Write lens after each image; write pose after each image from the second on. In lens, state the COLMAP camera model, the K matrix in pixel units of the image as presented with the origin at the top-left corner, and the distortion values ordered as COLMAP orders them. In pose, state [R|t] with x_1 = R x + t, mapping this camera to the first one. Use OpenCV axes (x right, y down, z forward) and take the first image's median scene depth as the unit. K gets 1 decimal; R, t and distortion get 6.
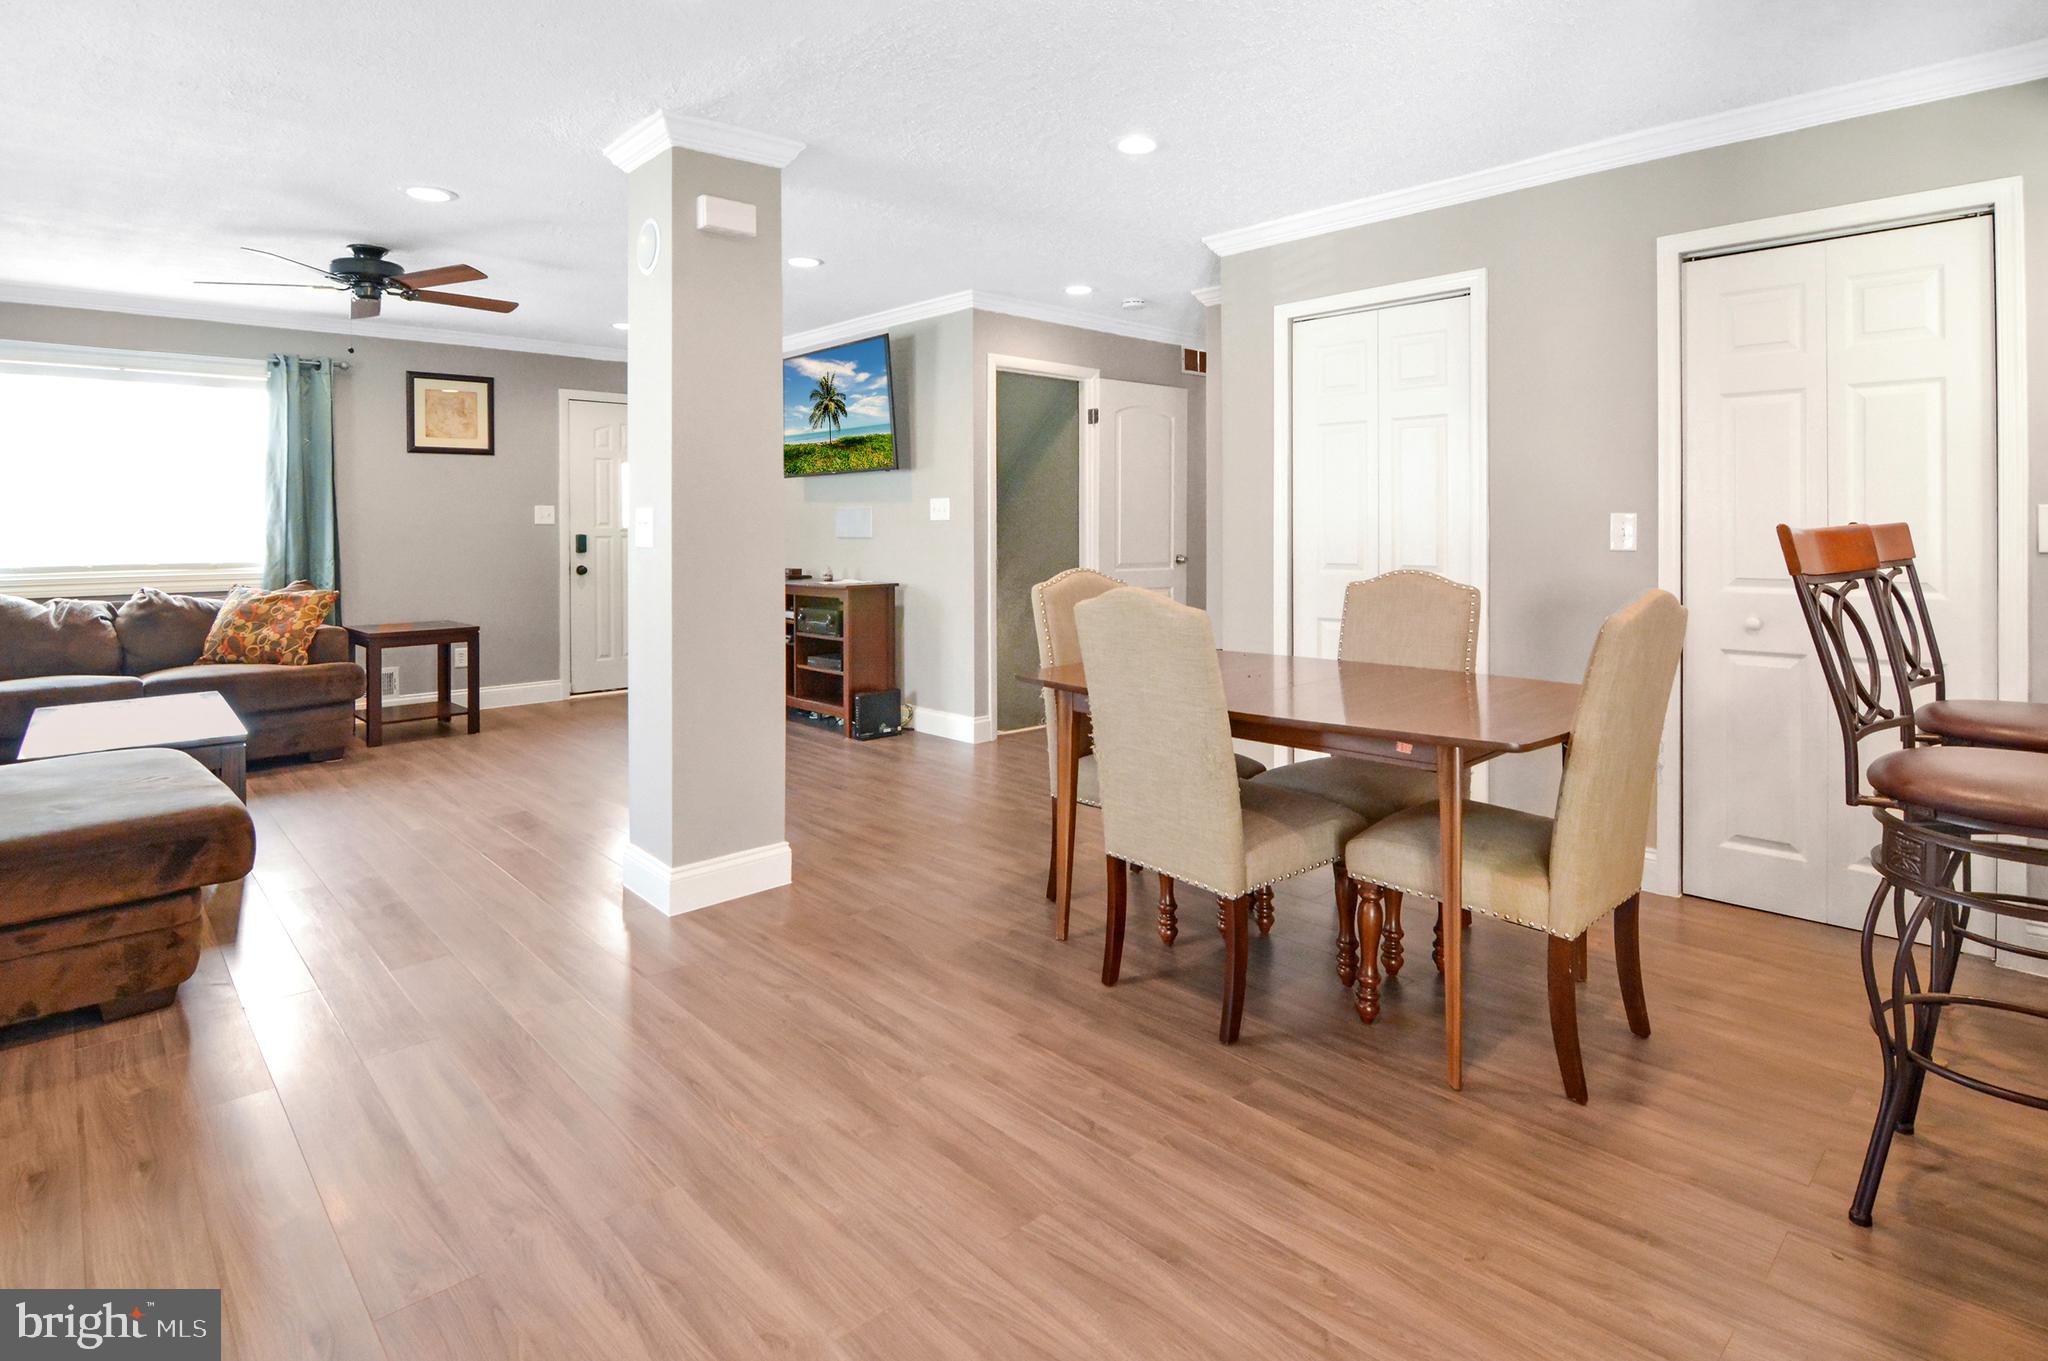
lens RADIAL K [[1051.2, 0, 1042.8], [0, 1051.2, 676.4], [0, 0, 1]] dist [-0.004623, -0.010376]
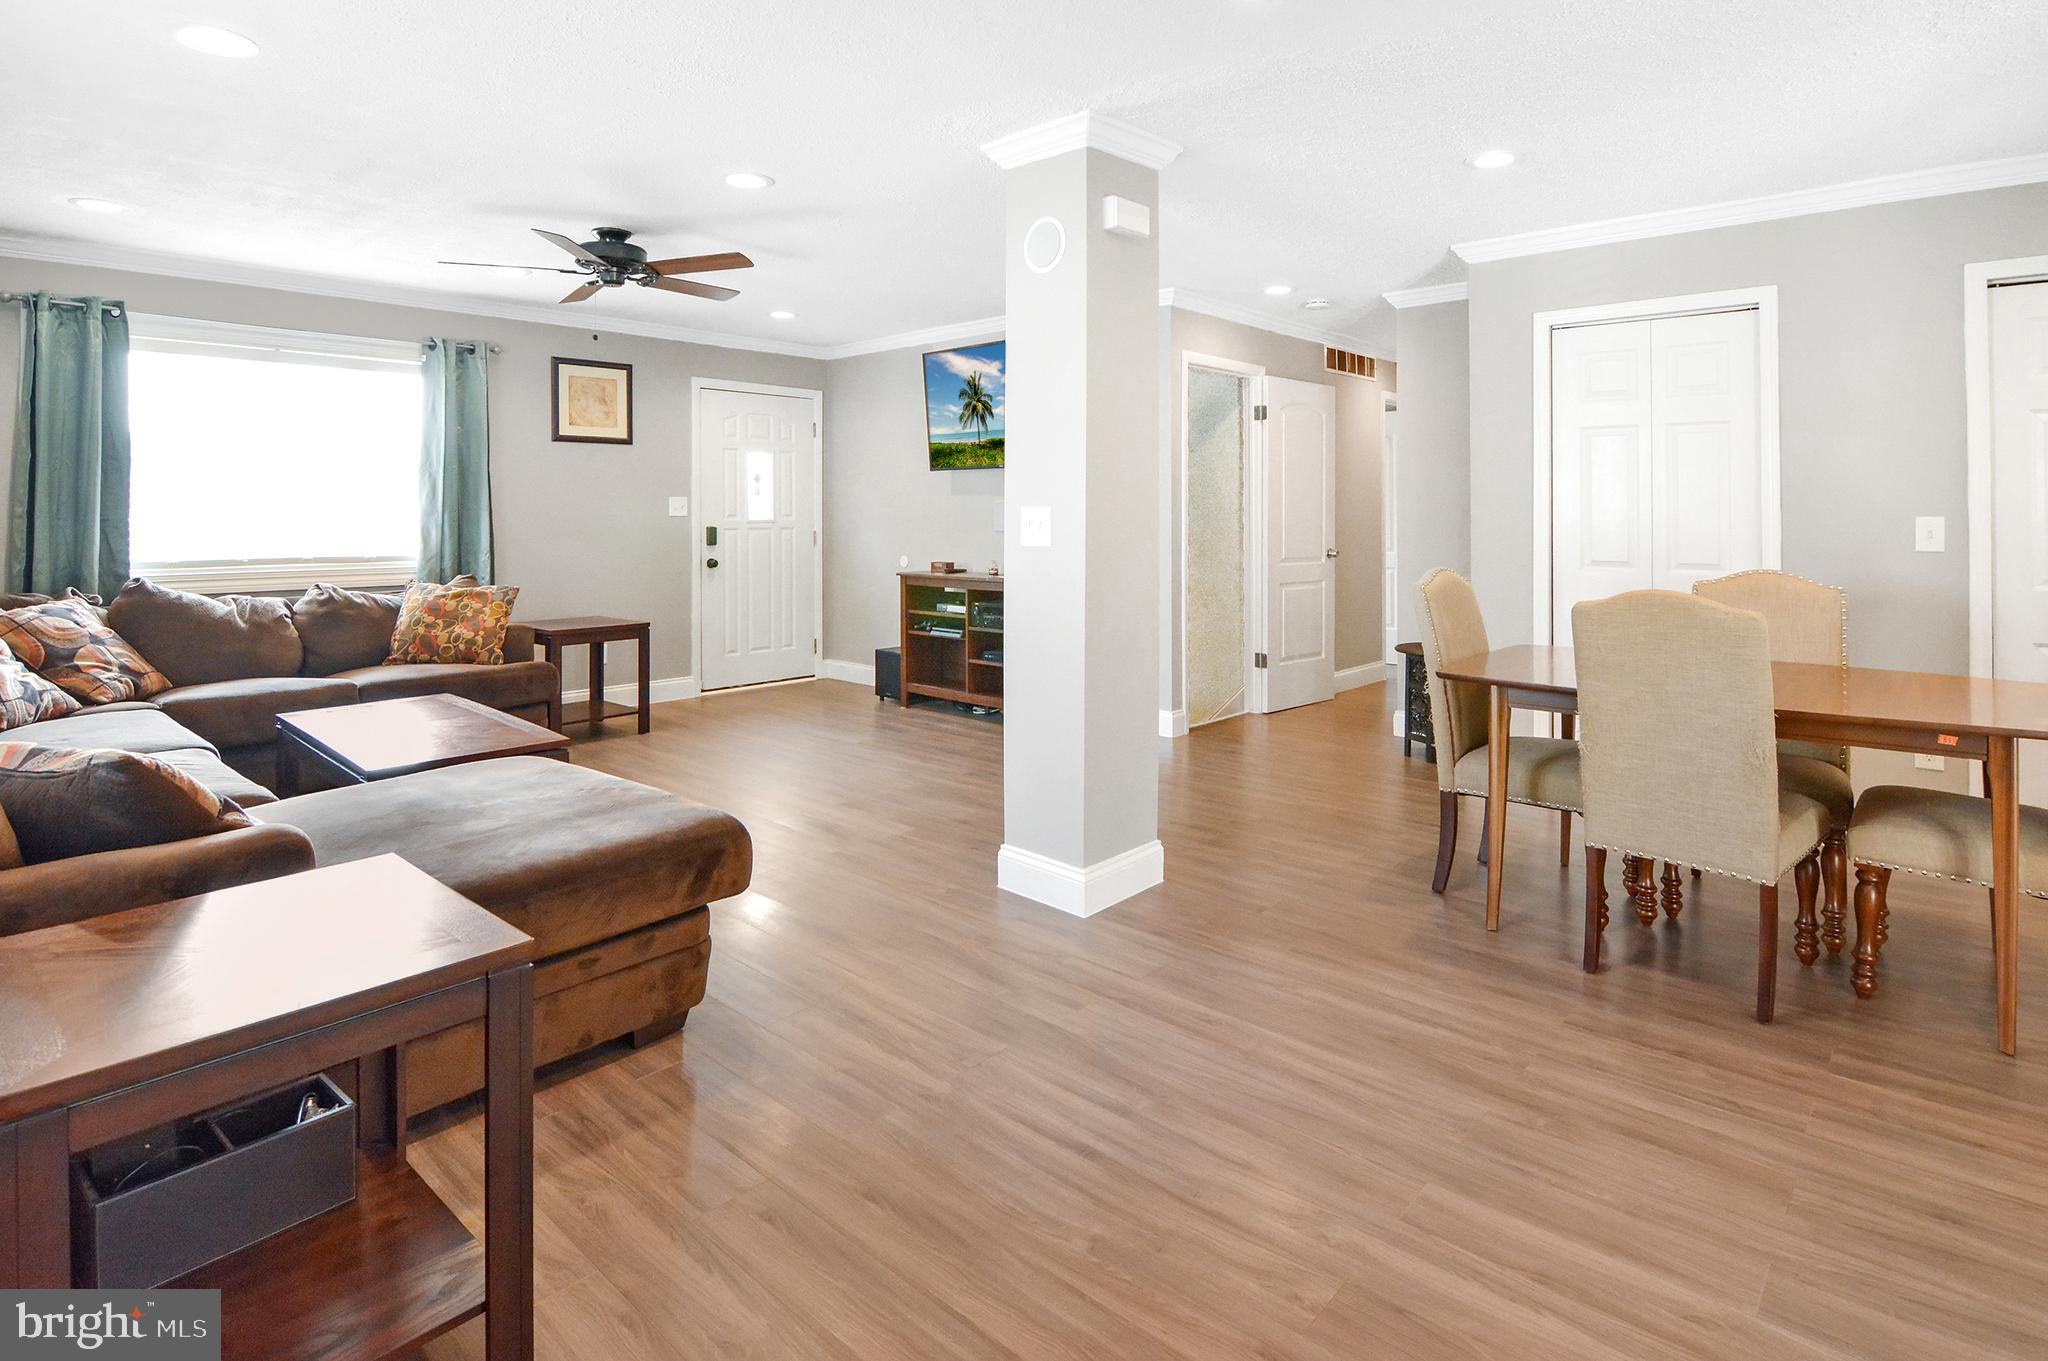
lens RADIAL K [[1051.2, 0, 1040.1], [0, 1051.2, 659.9], [0, 0, 1]] dist [-0.004623, -0.010376]
pose [[0.996678, -0.006936, 0.081143, -0.362043], [0.007254, 0.999967, -0.003622, -0.009558], [-0.081115, 0.004199, 0.996696, 0.006183]]
